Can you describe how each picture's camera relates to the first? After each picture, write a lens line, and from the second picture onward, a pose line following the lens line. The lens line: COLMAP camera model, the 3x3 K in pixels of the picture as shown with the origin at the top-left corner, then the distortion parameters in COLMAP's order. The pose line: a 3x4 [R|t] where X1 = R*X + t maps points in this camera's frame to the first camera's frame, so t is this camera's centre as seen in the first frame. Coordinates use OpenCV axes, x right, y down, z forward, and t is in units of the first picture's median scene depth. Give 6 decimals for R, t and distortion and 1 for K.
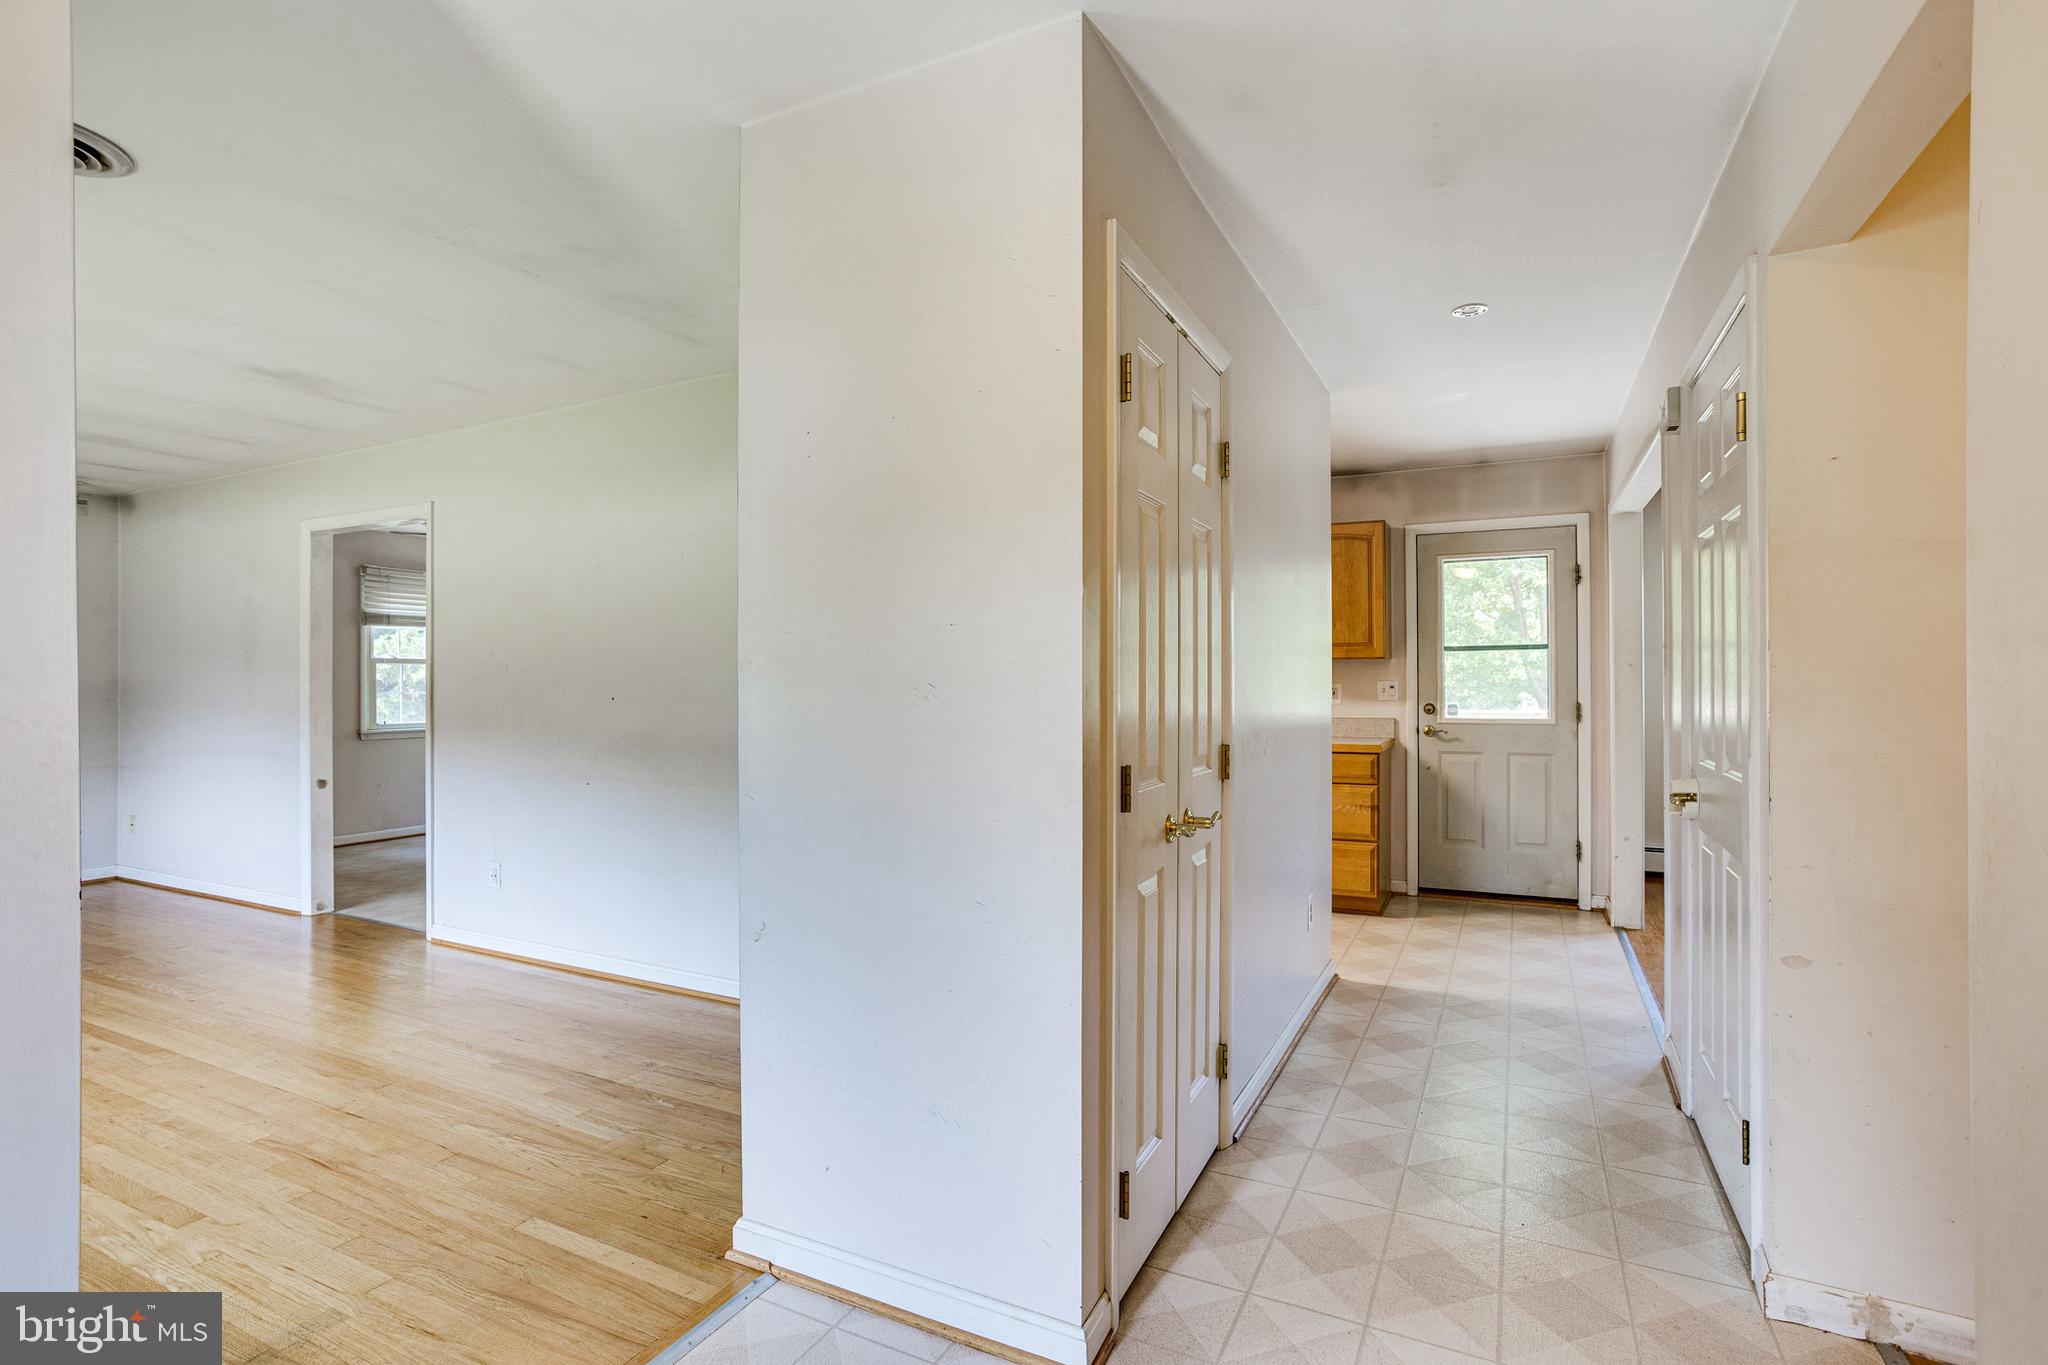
lens RADIAL K [[990.5, 0, 1017.9], [0, 990.5, 676.3], [0, 0, 1]] dist [-0.061891, 0.036171]
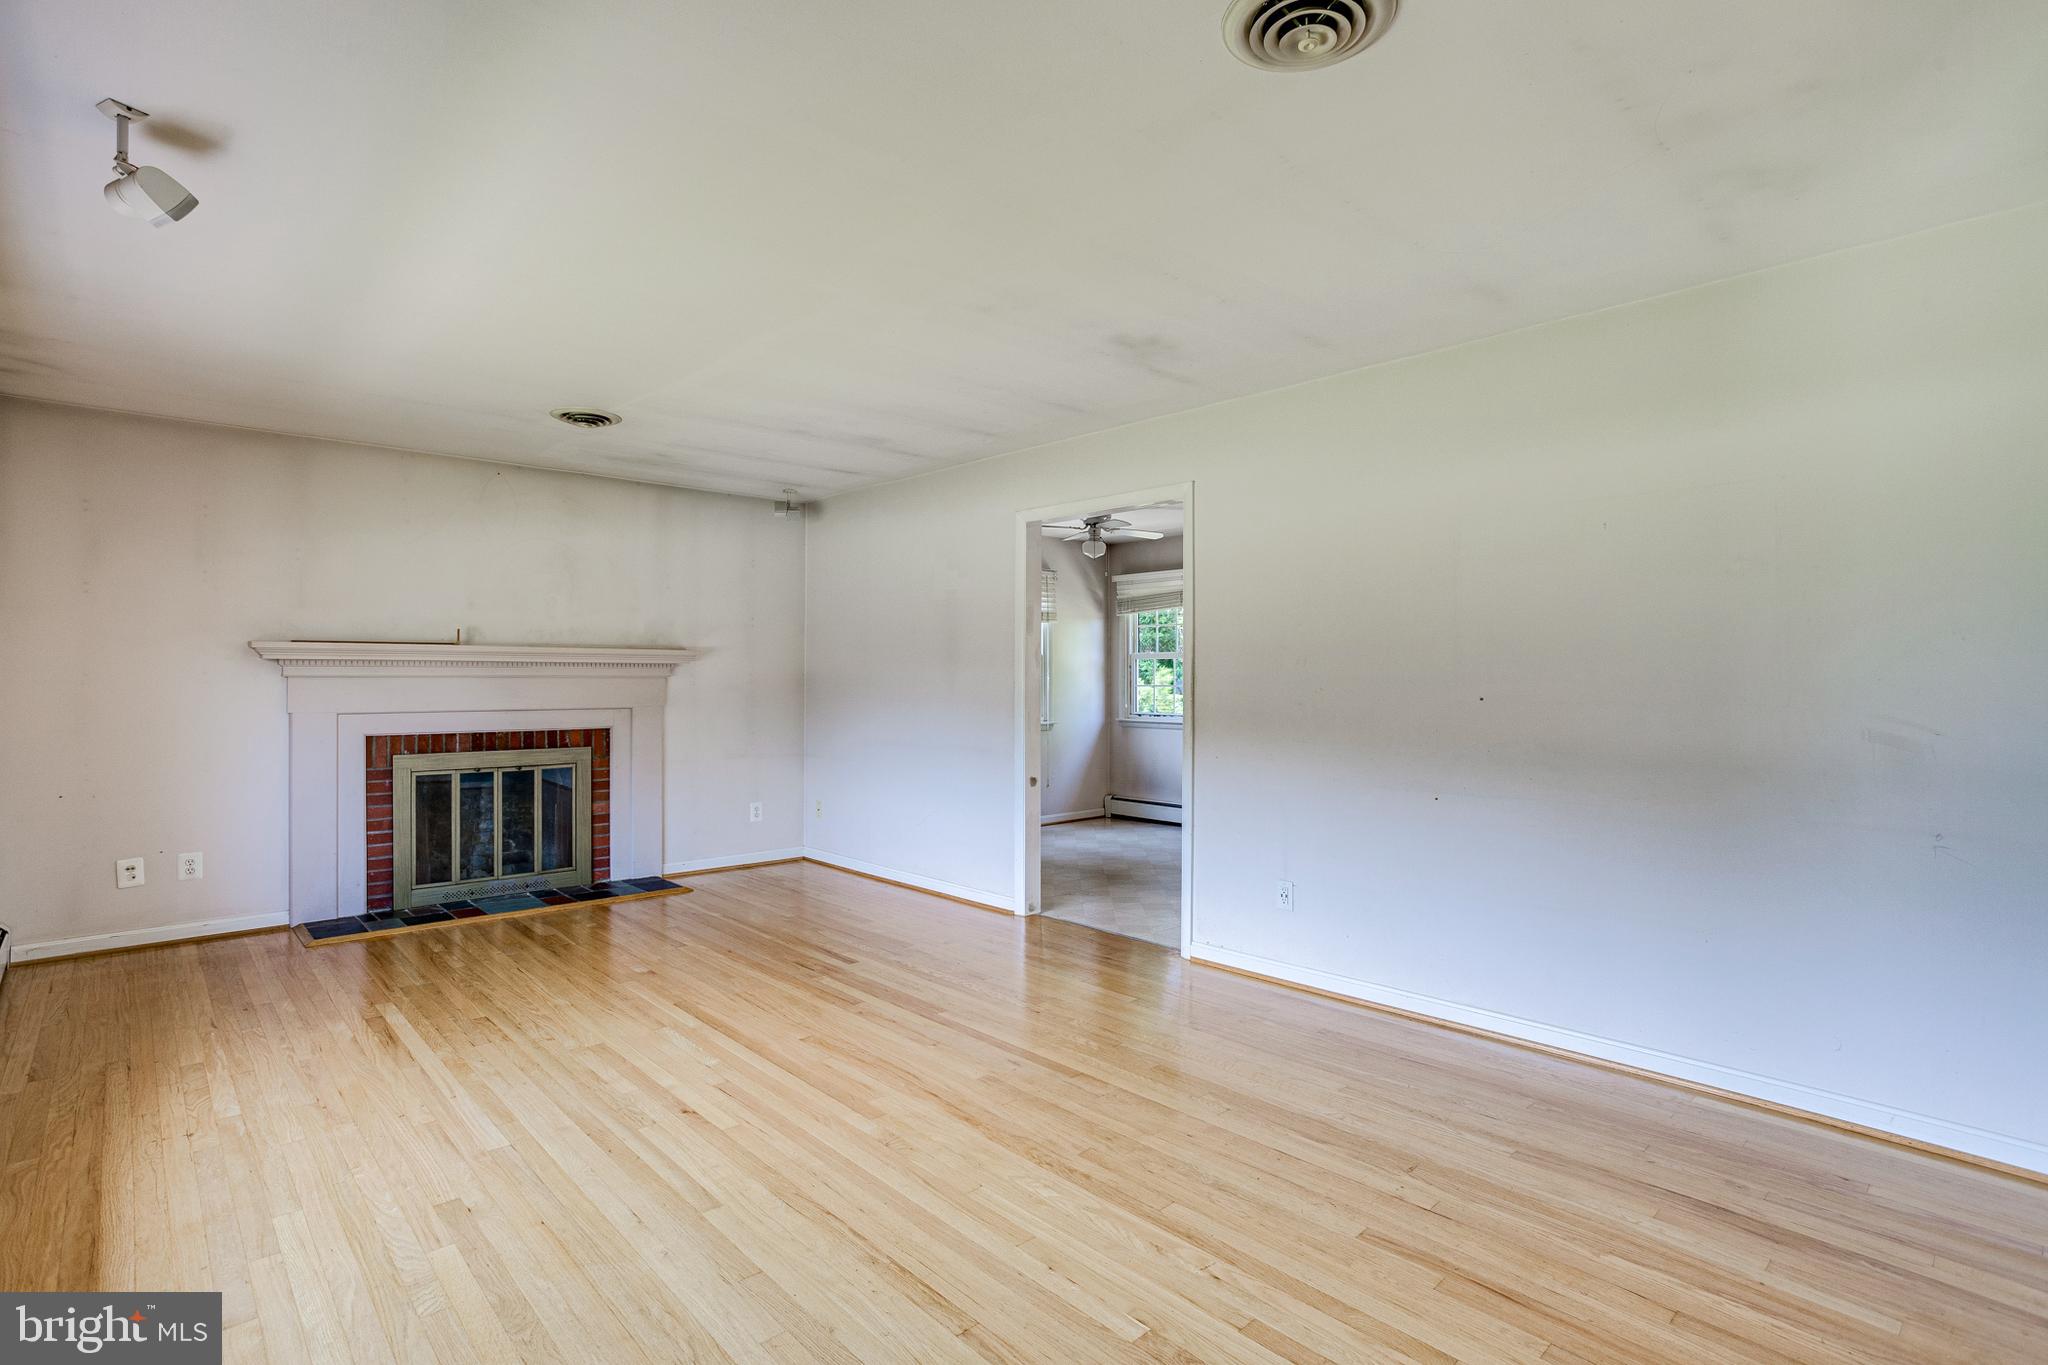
lens RADIAL K [[990.5, 0, 1017.9], [0, 990.5, 676.3], [0, 0, 1]] dist [-0.061891, 0.036171]
pose [[0.937722, 0.008310, -0.347288, -0.424135], [-0.008417, 0.999964, 0.001199, 0.004605], [0.347285, 0.001799, 0.937758, 0.068050]]
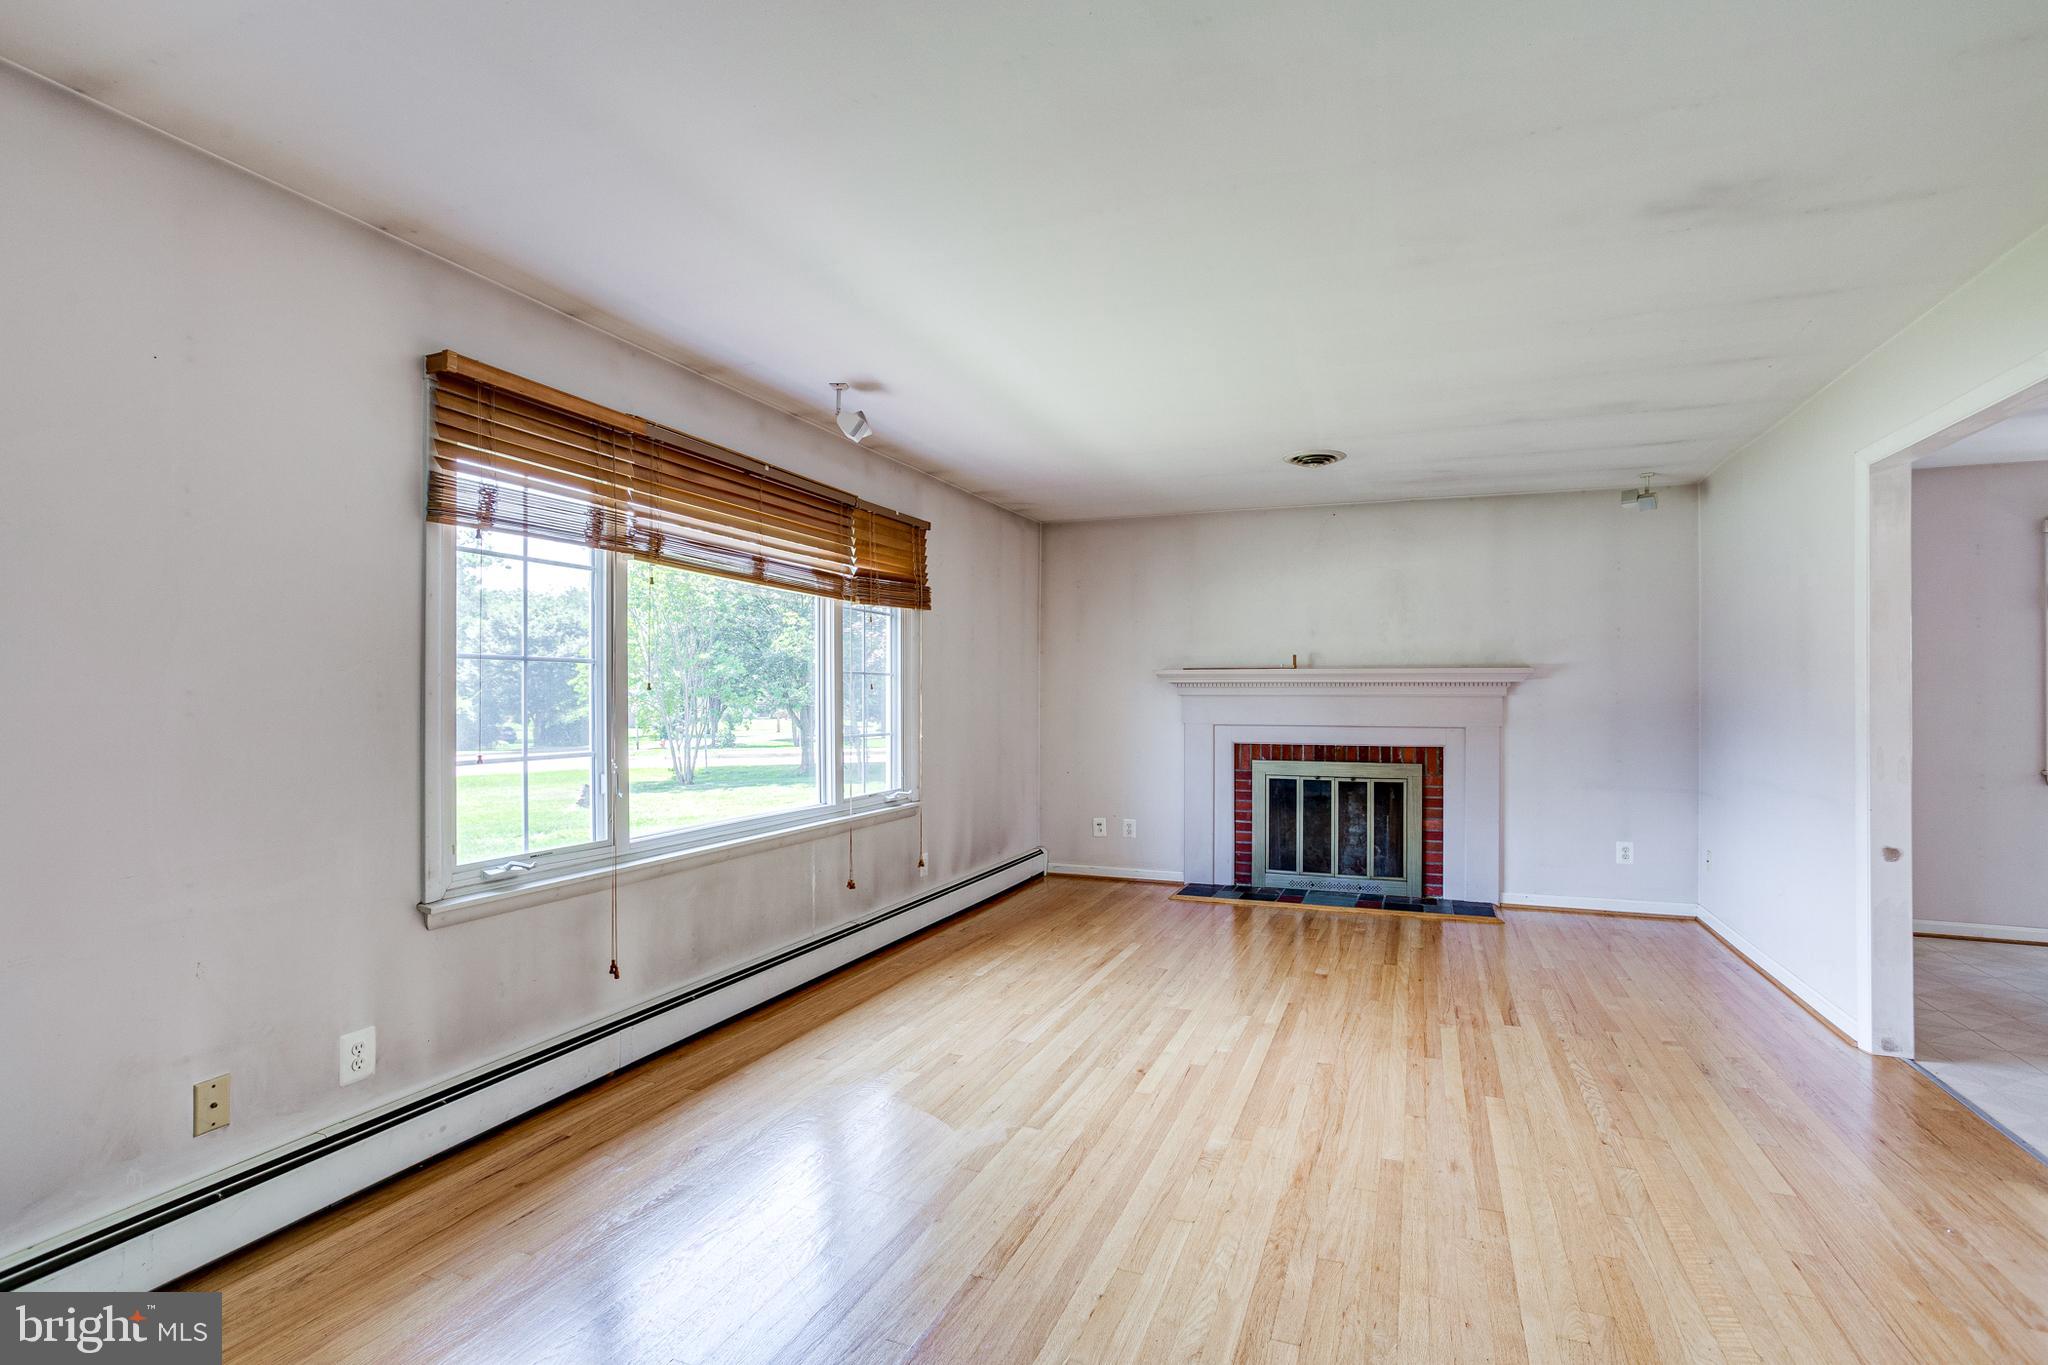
lens RADIAL K [[990.5, 0, 1017.9], [0, 990.5, 676.3], [0, 0, 1]] dist [-0.061891, 0.036171]
pose [[0.087836, -0.012103, -0.996061, -0.142218], [-0.003577, 0.999916, -0.012465, 0.003456], [0.996129, 0.004658, 0.087785, 0.397862]]
